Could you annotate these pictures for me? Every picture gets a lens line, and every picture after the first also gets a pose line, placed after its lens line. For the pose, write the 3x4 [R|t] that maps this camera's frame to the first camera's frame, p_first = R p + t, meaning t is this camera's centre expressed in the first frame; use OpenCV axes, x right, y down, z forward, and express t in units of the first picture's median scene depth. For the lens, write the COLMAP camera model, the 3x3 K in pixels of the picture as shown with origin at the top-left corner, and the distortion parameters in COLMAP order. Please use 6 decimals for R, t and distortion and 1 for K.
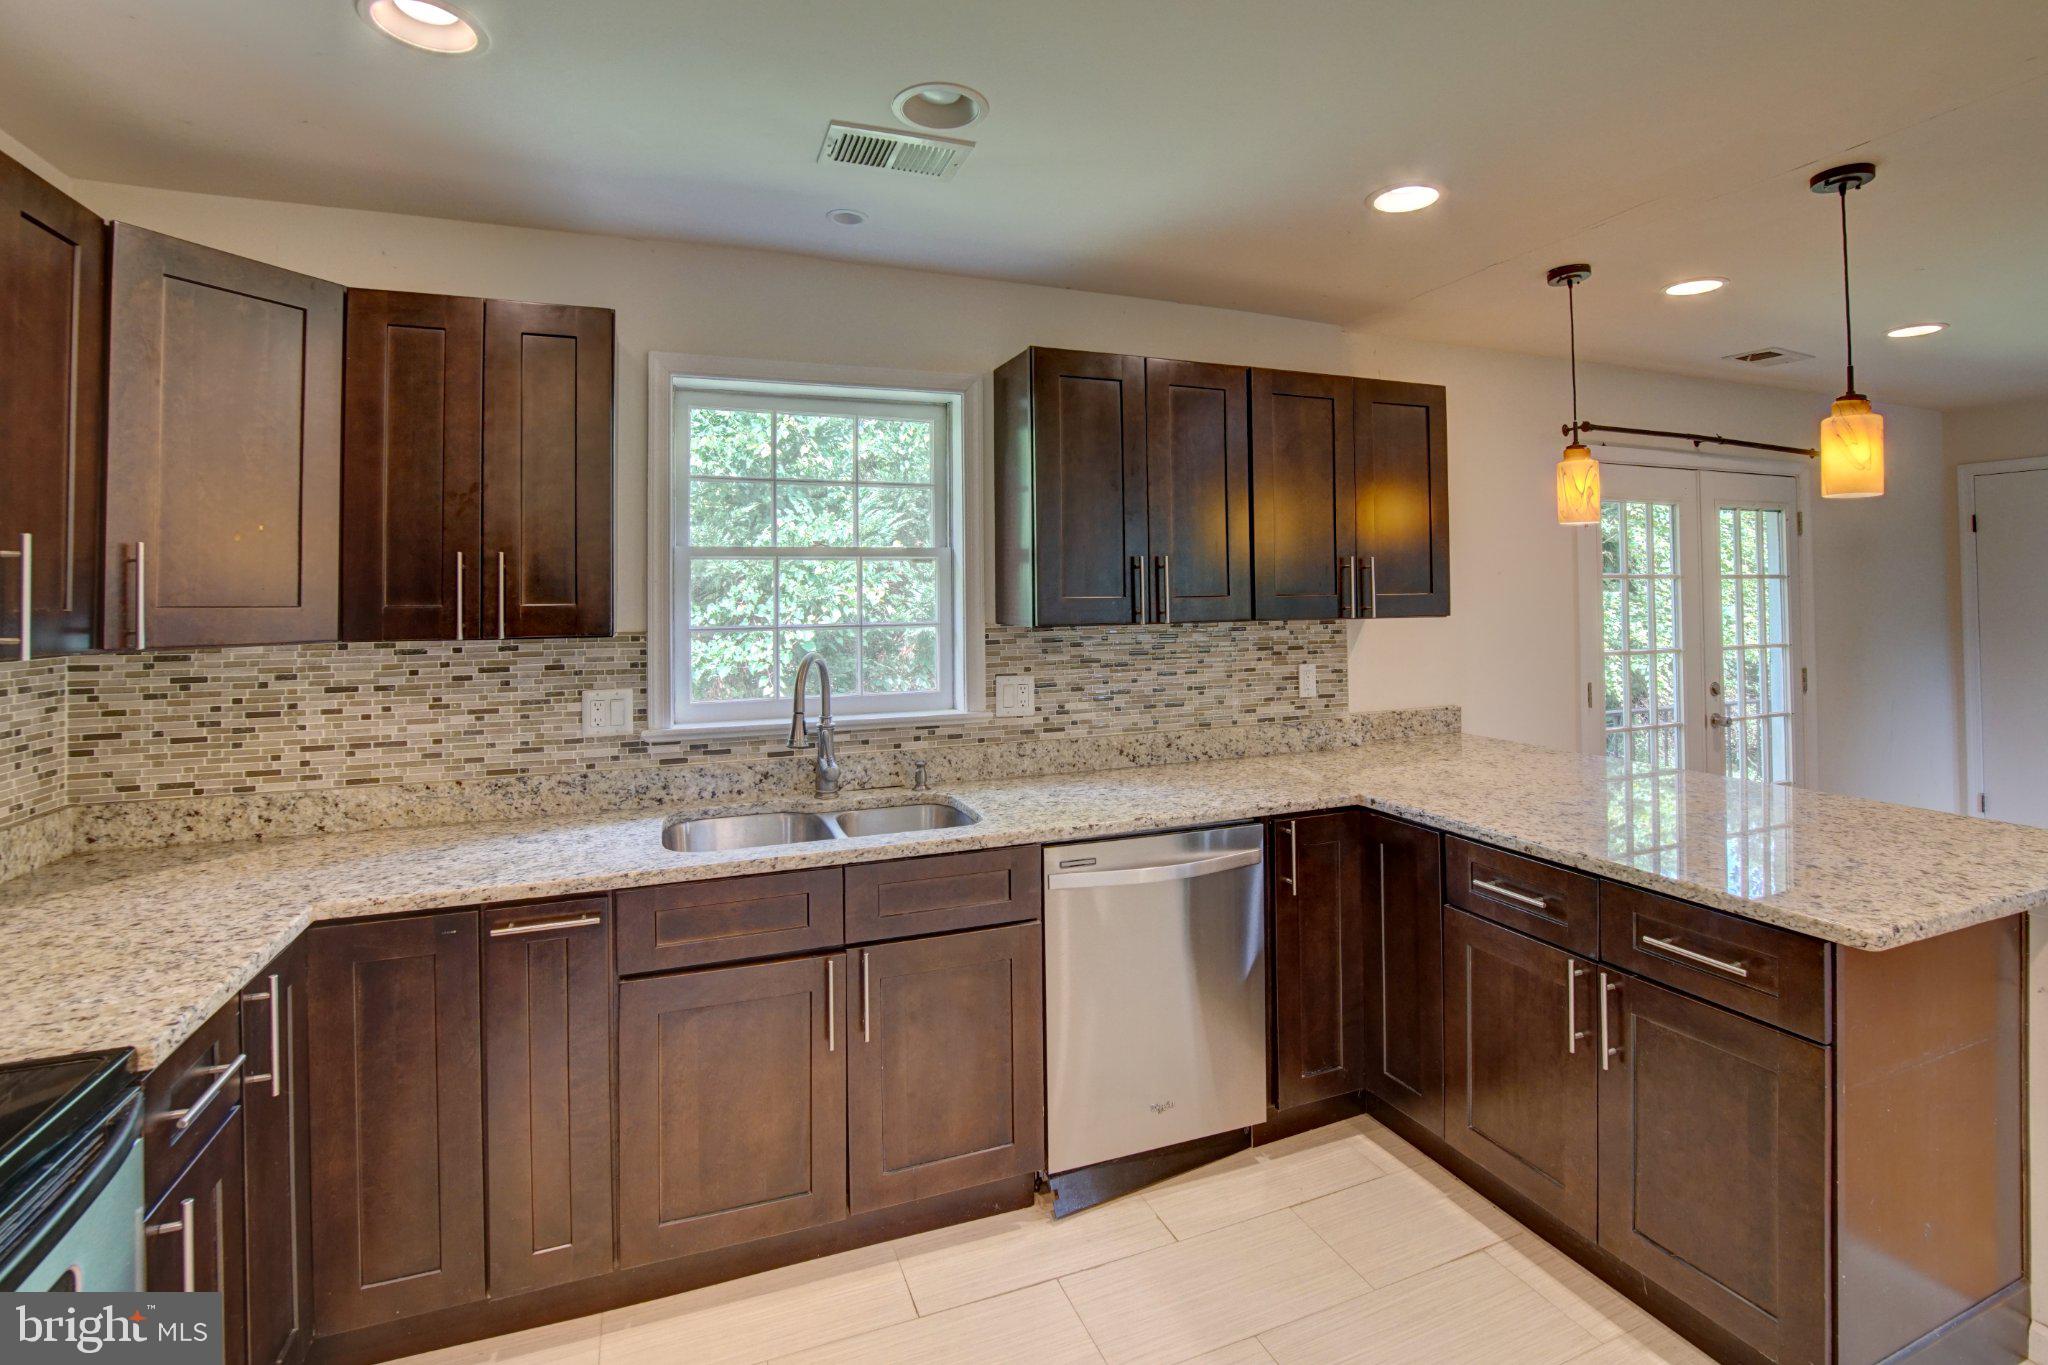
lens RADIAL K [[956.4, 0, 1045.3], [0, 956.4, 579.0], [0, 0, 1]] dist [-0.024304, 0.001334]
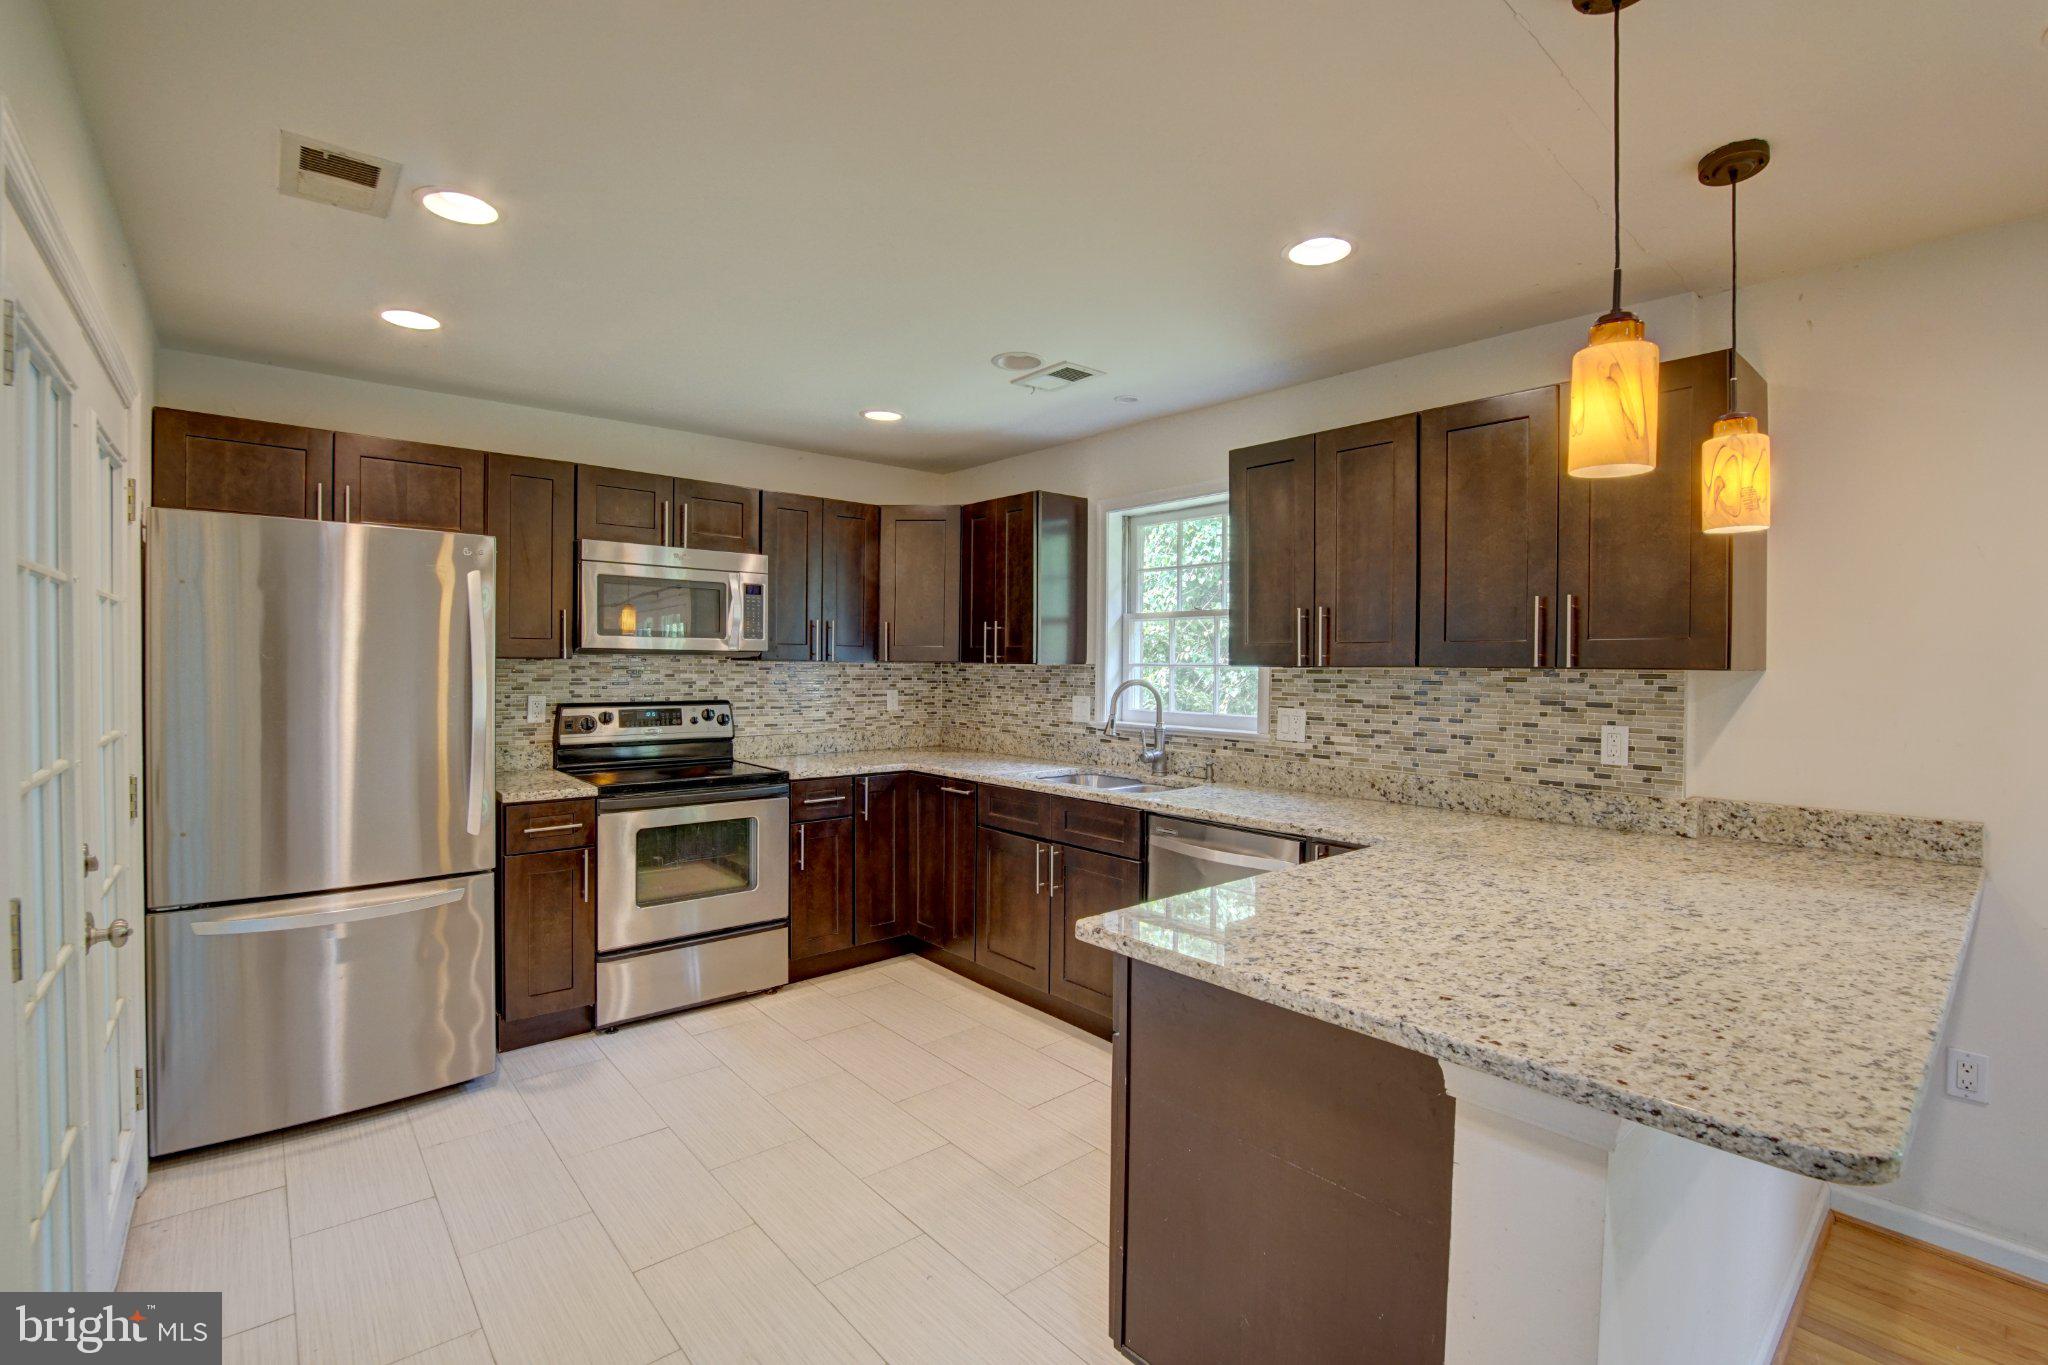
lens RADIAL K [[929.1, 0, 1028.0], [0, 929.1, 670.7], [0, 0, 1]] dist [-0.031506, 0.000020]
pose [[0.321237, 0.021300, -0.946759, 1.149953], [0.004141, 0.999706, 0.023896, 0.026463], [0.946990, -0.011597, 0.321055, 0.341725]]
